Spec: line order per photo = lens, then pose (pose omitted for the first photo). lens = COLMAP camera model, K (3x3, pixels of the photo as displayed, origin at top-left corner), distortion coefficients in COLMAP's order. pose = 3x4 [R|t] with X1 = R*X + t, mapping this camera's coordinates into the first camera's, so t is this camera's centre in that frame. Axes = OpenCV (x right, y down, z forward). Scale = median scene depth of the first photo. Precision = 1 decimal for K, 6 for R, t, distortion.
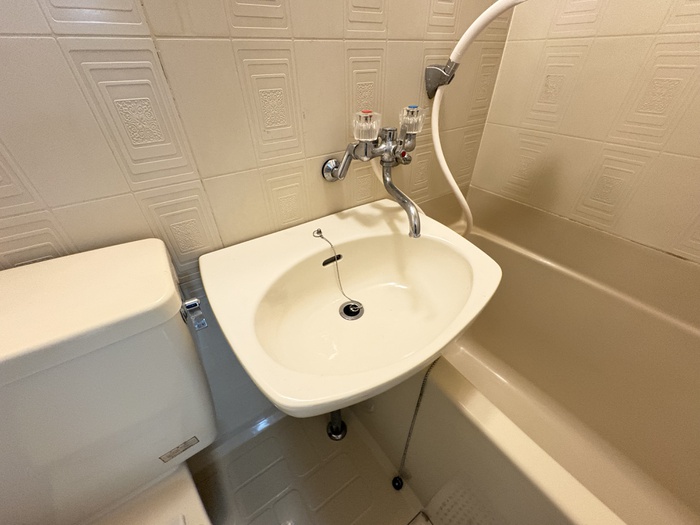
lens RADIAL K [[278.9, 0, 351.6], [0, 278.9, 263.3], [0, 0, 1]] dist [0.001746, -0.000119]
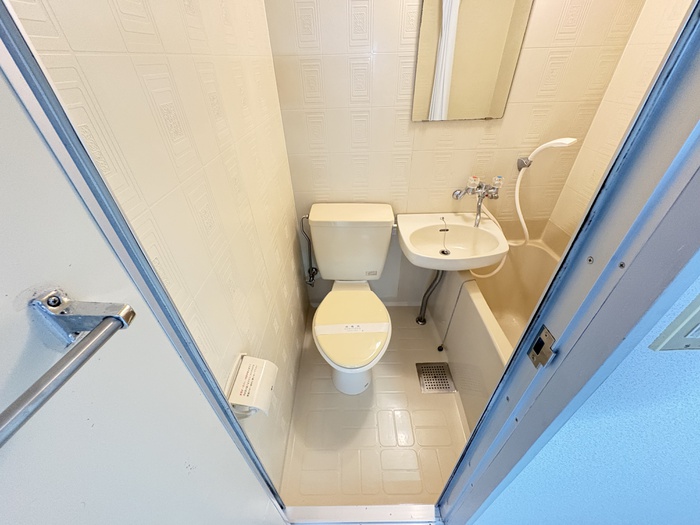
lens RADIAL K [[278.9, 0, 352.1], [0, 278.9, 263.0], [0, 0, 1]] dist [0.001746, -0.000119]
pose [[0.823416, 0.327332, -0.463509, 0.493038], [-0.326324, 0.941417, 0.085124, 0.312760], [0.464219, 0.081161, 0.881994, -1.503884]]
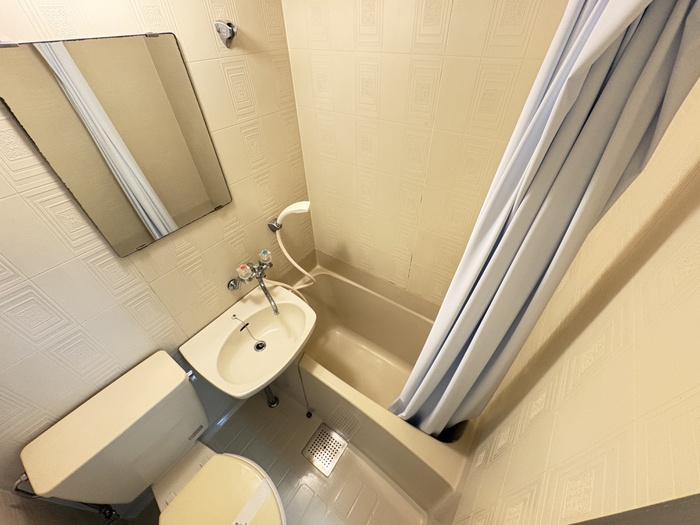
lens RADIAL K [[278.9, 0, 349.0], [0, 278.9, 263.0], [0, 0, 1]] dist [0.001746, -0.000119]
pose [[0.939995, -0.238484, 0.243999, 0.270416], [0.215544, 0.969441, 0.117156, -0.552184], [-0.264482, -0.057534, 0.962673, -1.190840]]
